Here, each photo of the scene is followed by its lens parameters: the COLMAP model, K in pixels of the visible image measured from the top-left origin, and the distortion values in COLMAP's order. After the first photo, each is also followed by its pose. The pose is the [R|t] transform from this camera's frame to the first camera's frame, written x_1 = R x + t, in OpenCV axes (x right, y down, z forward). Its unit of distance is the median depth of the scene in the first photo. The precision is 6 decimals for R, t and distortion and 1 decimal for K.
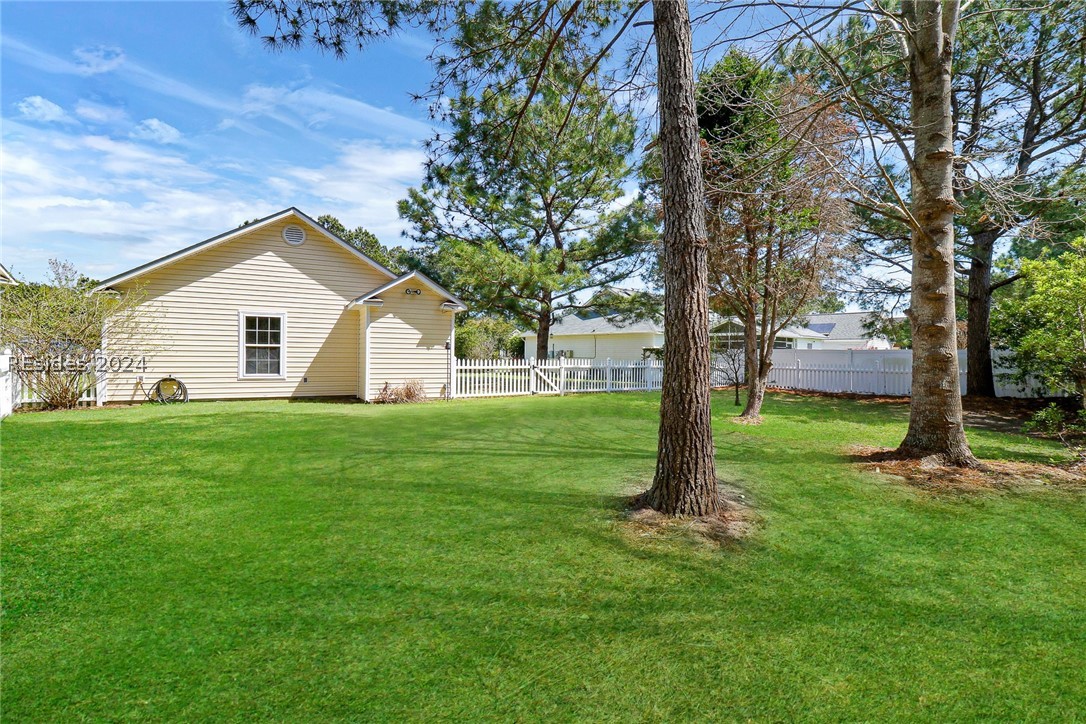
lens RADIAL K [[503.7, 0, 541.9], [0, 503.7, 360.3], [0, 0, 1]] dist [0.023870, -0.015364]
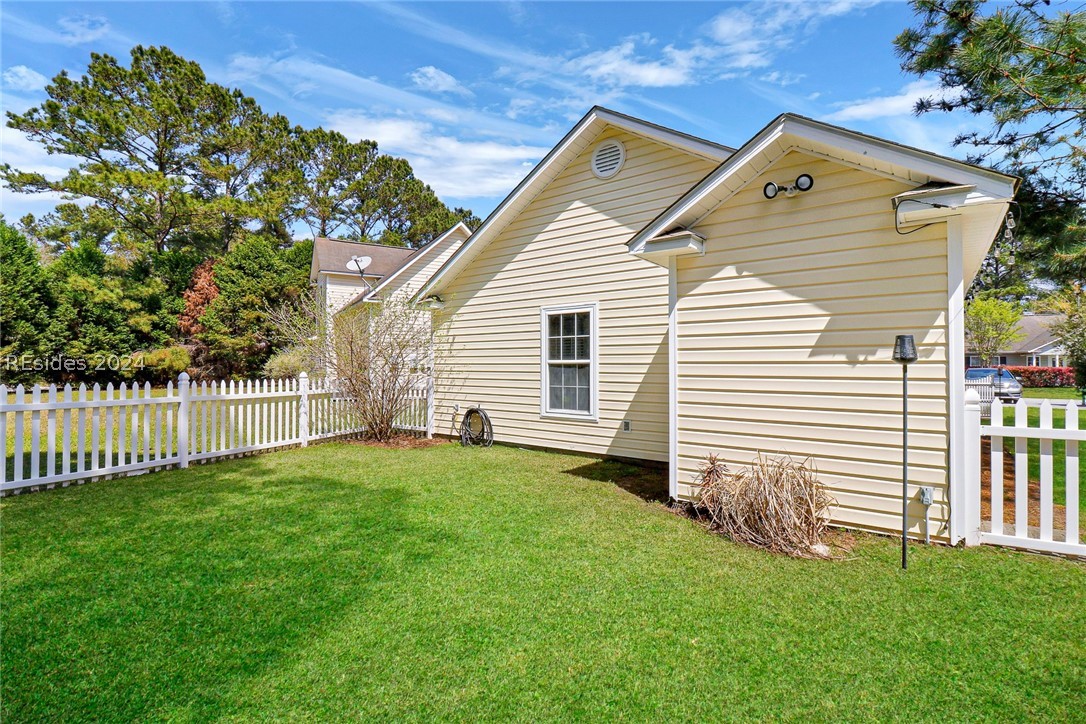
lens RADIAL K [[503.7, 0, 541.9], [0, 503.7, 360.3], [0, 0, 1]] dist [0.023870, -0.015364]
pose [[0.455371, -0.021842, -0.890034, -0.040889], [-0.006122, 0.999599, -0.027663, -0.014527], [0.890280, 0.018045, 0.455055, 0.703520]]
